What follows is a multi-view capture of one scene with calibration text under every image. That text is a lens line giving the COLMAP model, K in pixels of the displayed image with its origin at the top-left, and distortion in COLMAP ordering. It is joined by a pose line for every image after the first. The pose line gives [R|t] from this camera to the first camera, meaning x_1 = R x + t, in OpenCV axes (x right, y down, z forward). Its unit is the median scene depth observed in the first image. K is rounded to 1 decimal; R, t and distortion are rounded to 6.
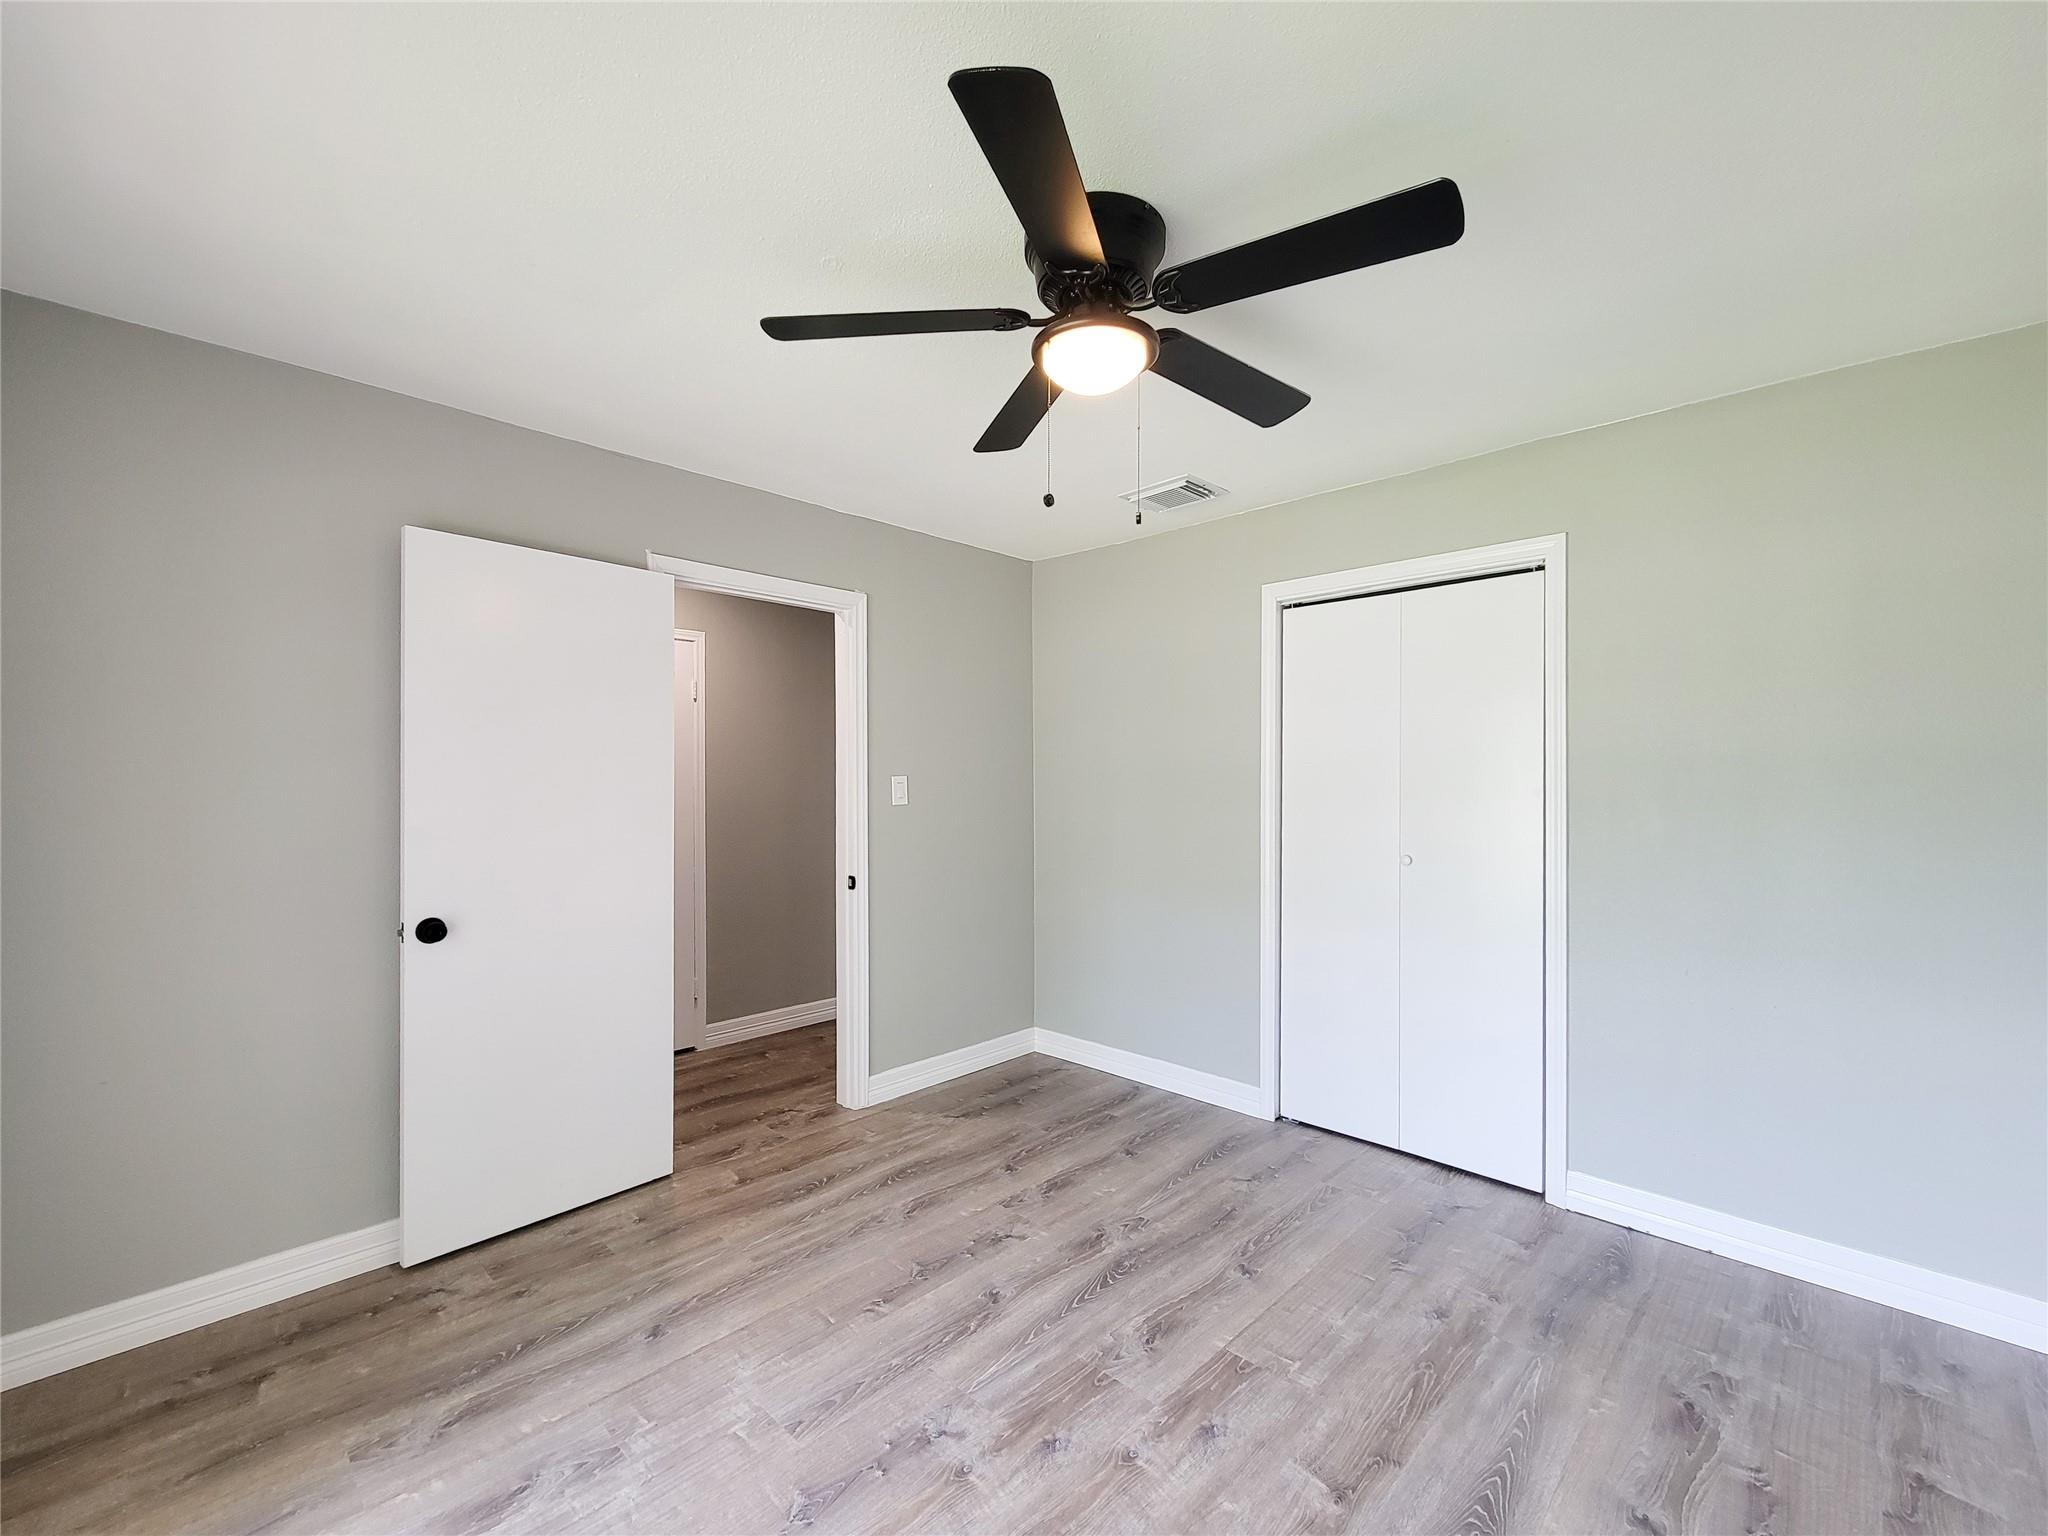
lens RADIAL K [[856.2, 0, 1028.7], [0, 856.2, 766.8], [0, 0, 1]] dist [0.003962, -0.000592]
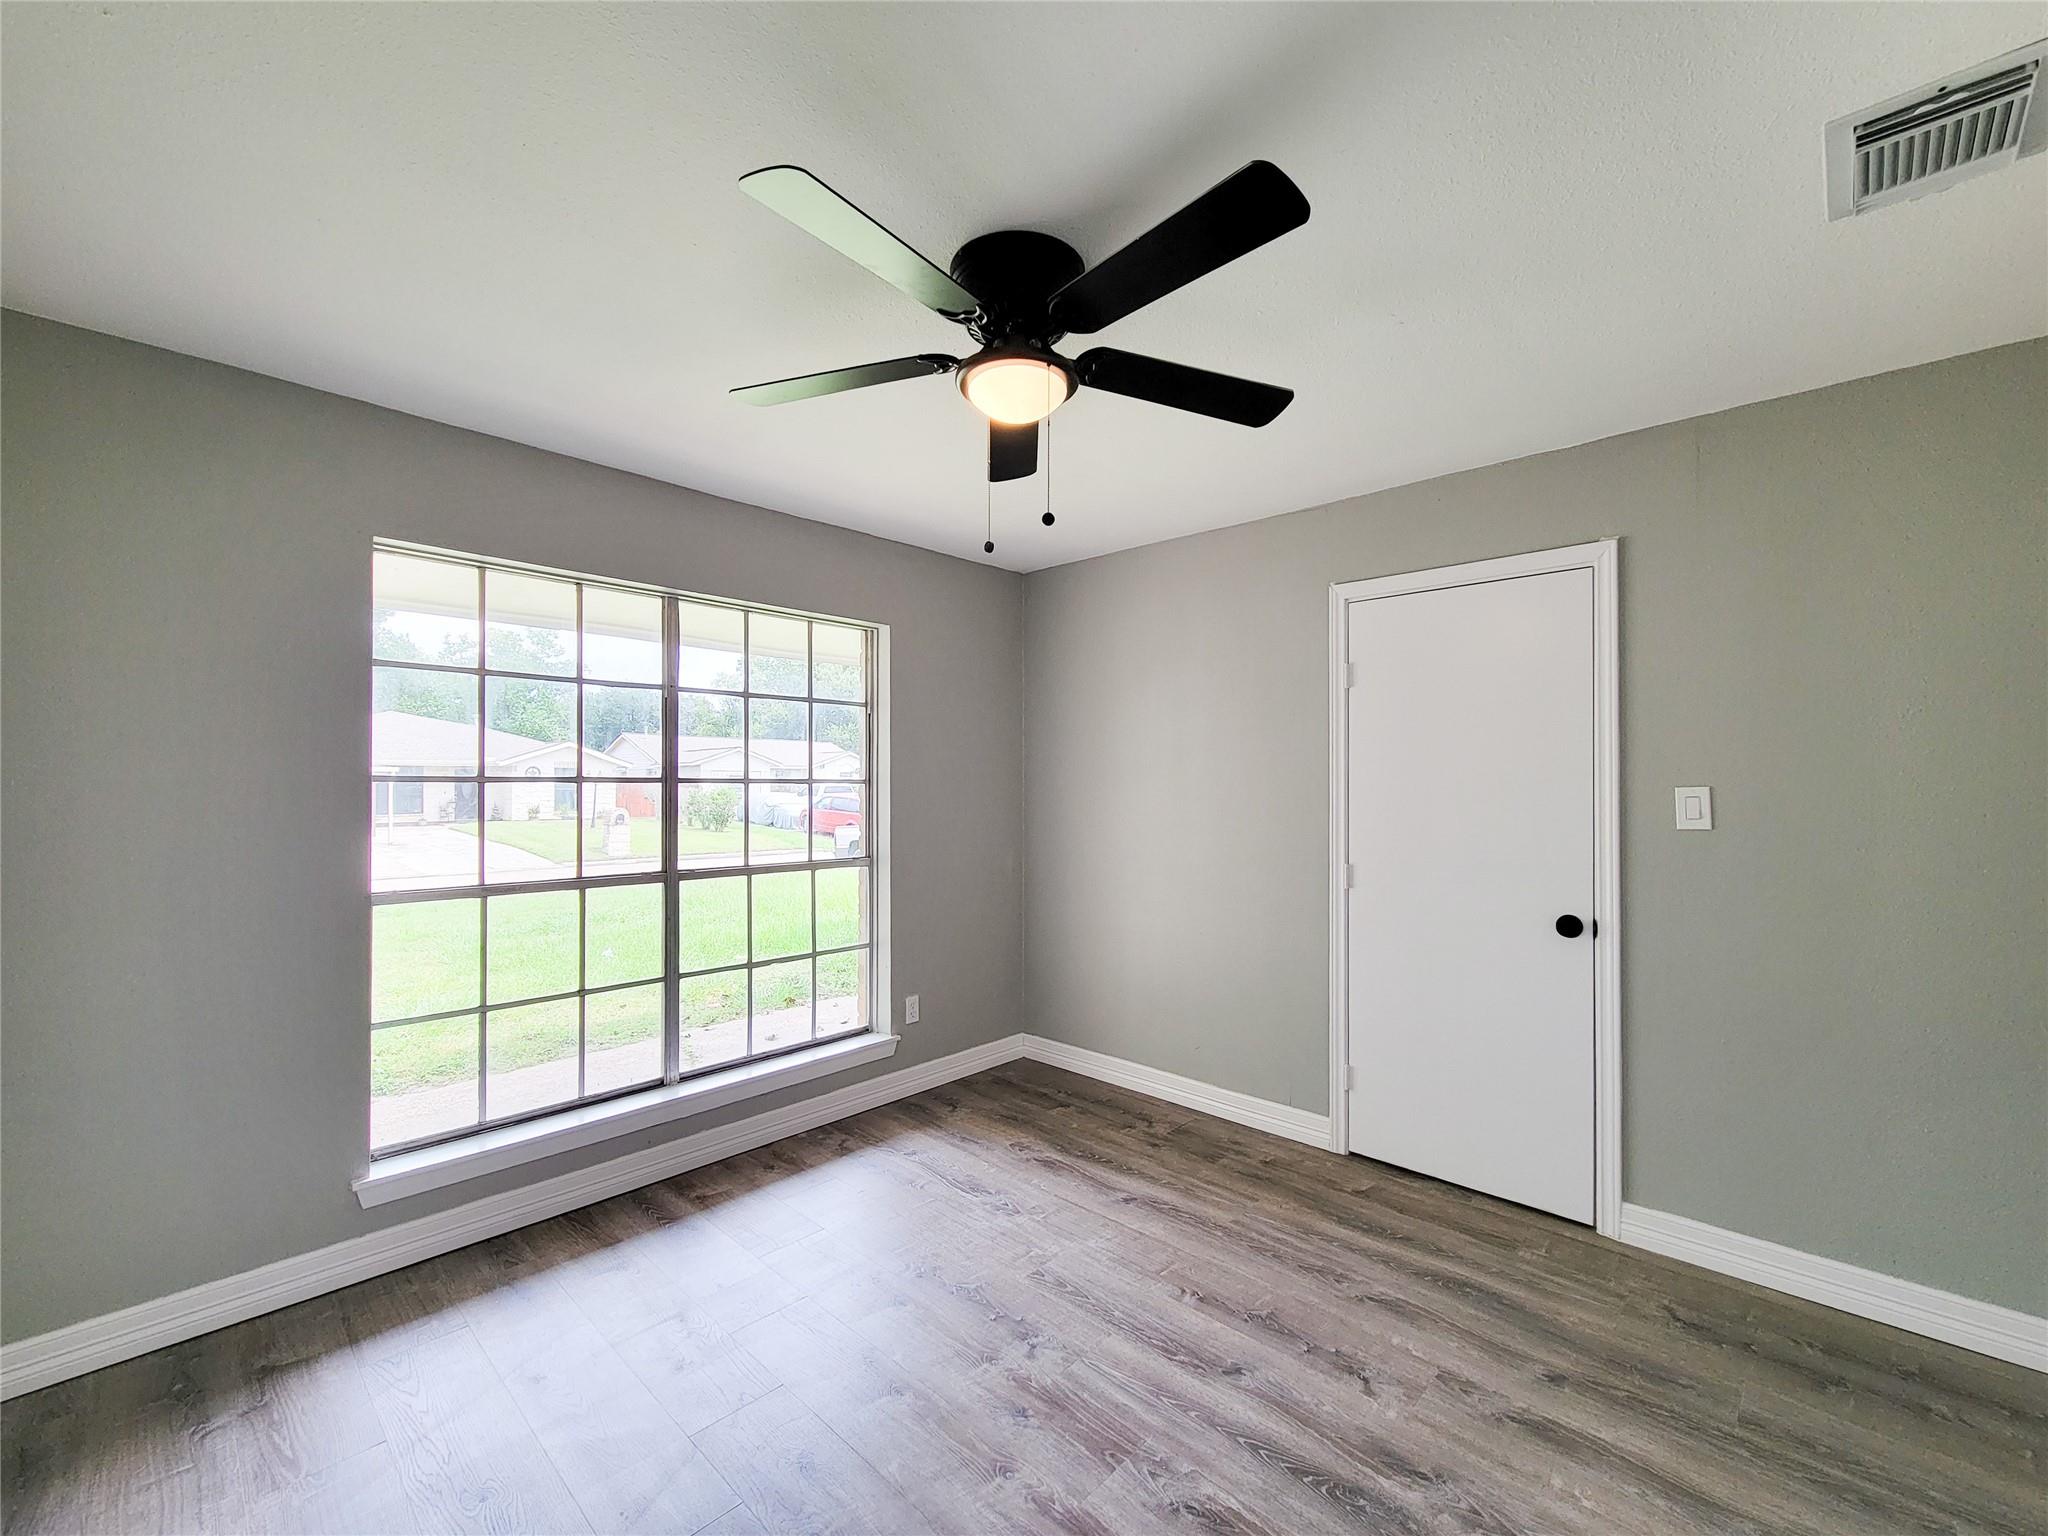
lens RADIAL K [[856.2, 0, 1029.9], [0, 856.2, 782.2], [0, 0, 1]] dist [0.003962, -0.000592]
pose [[0.001977, 0.001939, -0.999996, 0.893560], [0.023648, 0.999718, 0.001985, -0.014359], [0.999718, -0.023651, 0.001930, 0.820996]]
